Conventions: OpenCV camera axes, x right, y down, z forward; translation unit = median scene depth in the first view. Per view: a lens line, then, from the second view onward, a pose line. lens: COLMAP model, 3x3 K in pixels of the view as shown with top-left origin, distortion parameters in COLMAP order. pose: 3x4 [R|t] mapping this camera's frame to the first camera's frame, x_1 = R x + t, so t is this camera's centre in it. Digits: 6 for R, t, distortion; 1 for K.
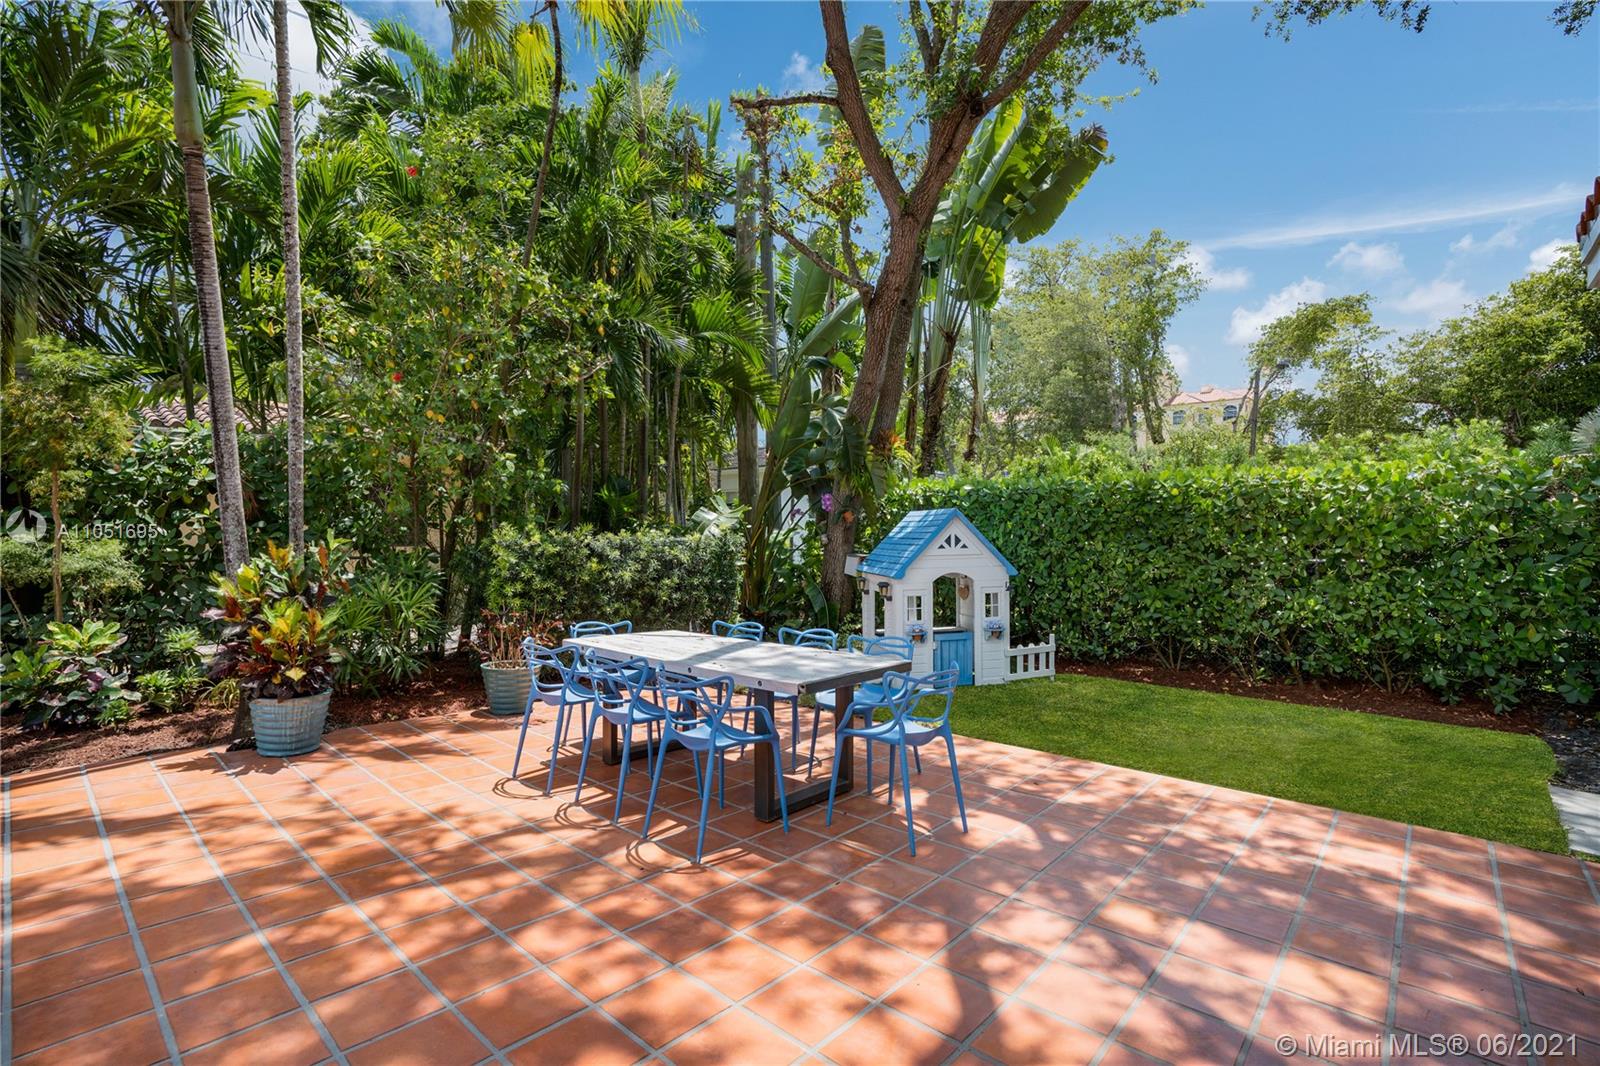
lens RADIAL K [[721.6, 0, 805.0], [0, 721.6, 538.2], [0, 0, 1]] dist [0.001681, 0.000347]
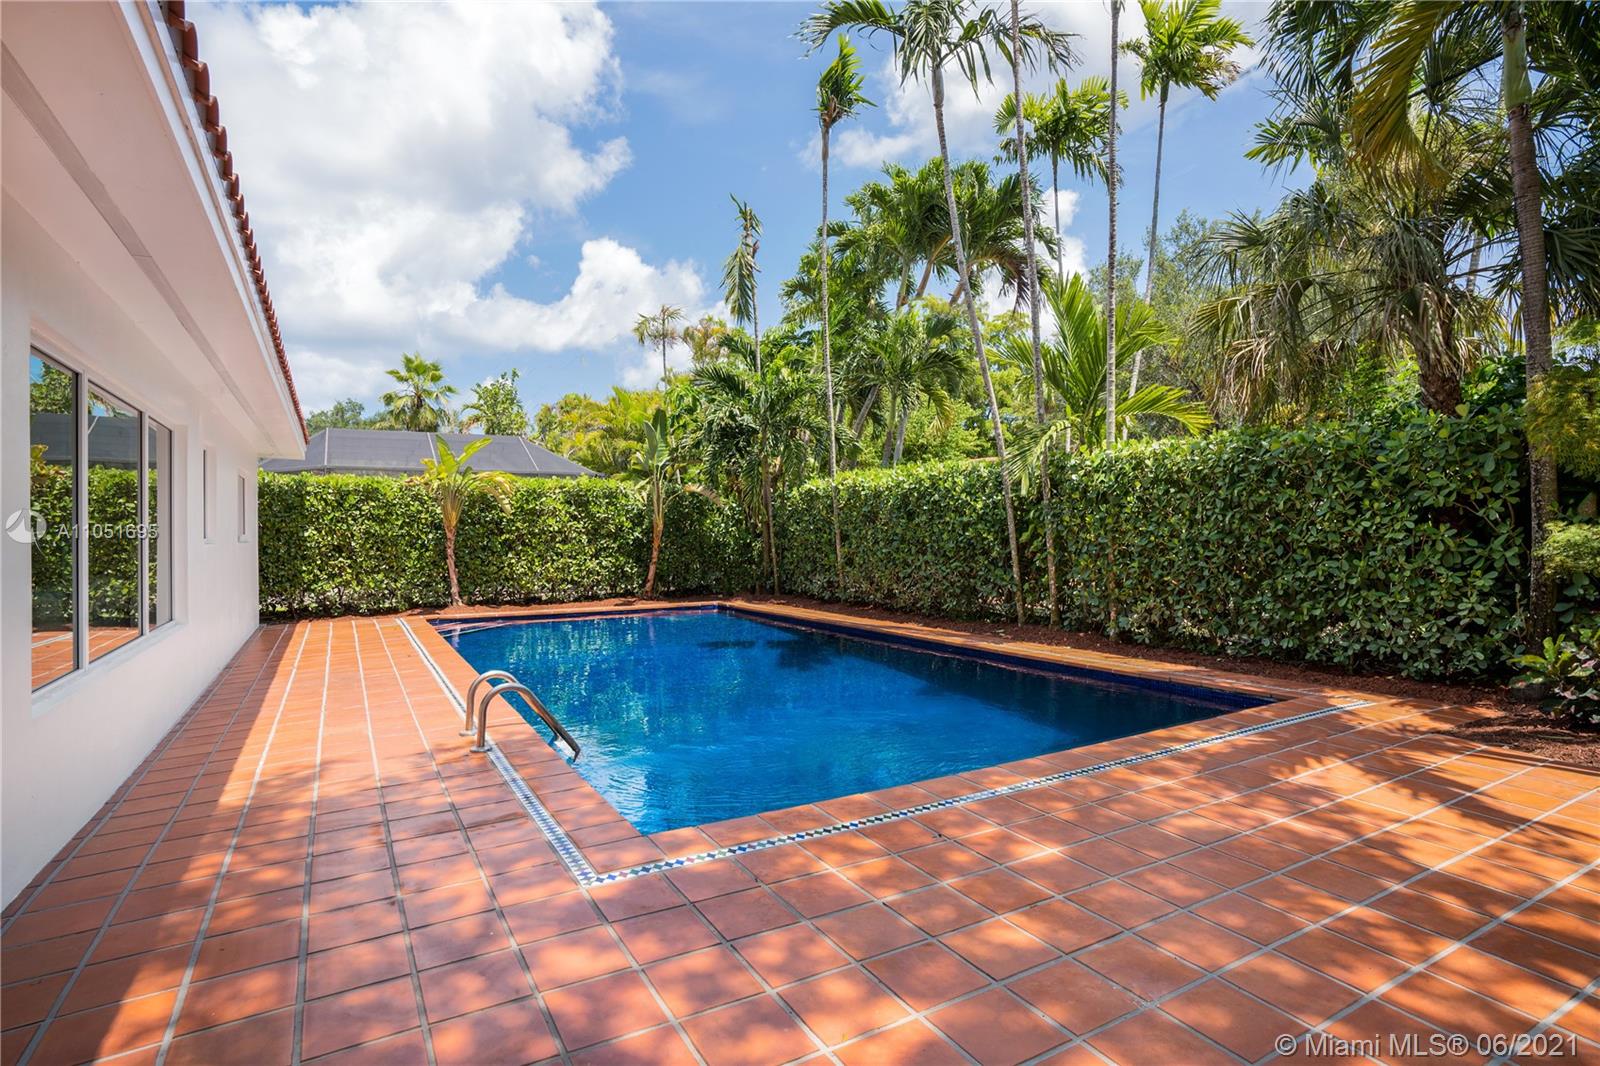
lens RADIAL K [[815.4, 0, 801.6], [0, 815.4, 533.5], [0, 0, 1]] dist [0.001003, 0.000462]
pose [[-0.328163, -0.002463, -0.944618, 0.533939], [0.007560, 0.999958, -0.005234, 0.006232], [0.944591, -0.008859, -0.328131, 0.546432]]
